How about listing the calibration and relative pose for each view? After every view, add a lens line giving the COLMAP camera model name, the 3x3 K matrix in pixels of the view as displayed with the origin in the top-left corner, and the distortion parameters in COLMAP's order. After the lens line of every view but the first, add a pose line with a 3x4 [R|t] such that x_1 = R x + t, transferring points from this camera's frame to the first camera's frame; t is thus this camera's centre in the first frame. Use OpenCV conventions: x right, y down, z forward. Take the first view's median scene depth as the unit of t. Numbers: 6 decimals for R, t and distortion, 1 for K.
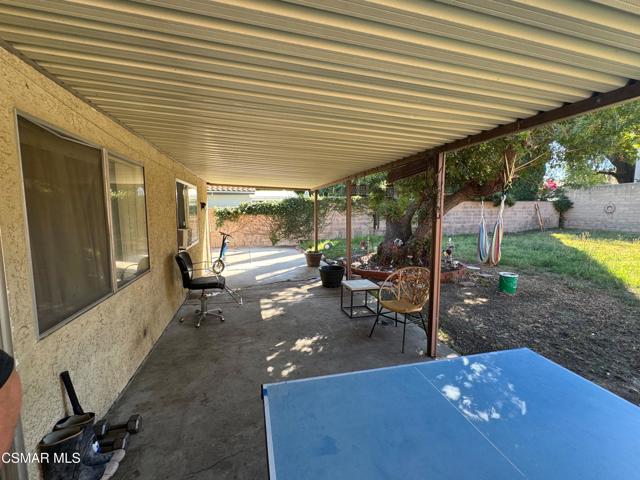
lens RADIAL K [[282.4, 0, 319.0], [0, 282.4, 237.0], [0, 0, 1]] dist [-0.002701, 0.000197]
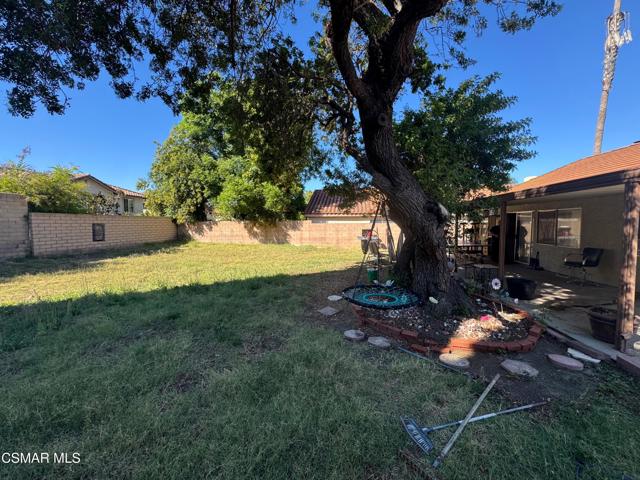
lens RADIAL K [[255.4, 0, 320.7], [0, 255.4, 238.3], [0, 0, 1]] dist [-0.002393, 0.000309]
pose [[-0.929458, -0.014807, 0.368631, 0.291722], [0.042844, 0.988101, 0.147716, -0.161664], [-0.366432, 0.153089, -0.917764, 1.557514]]
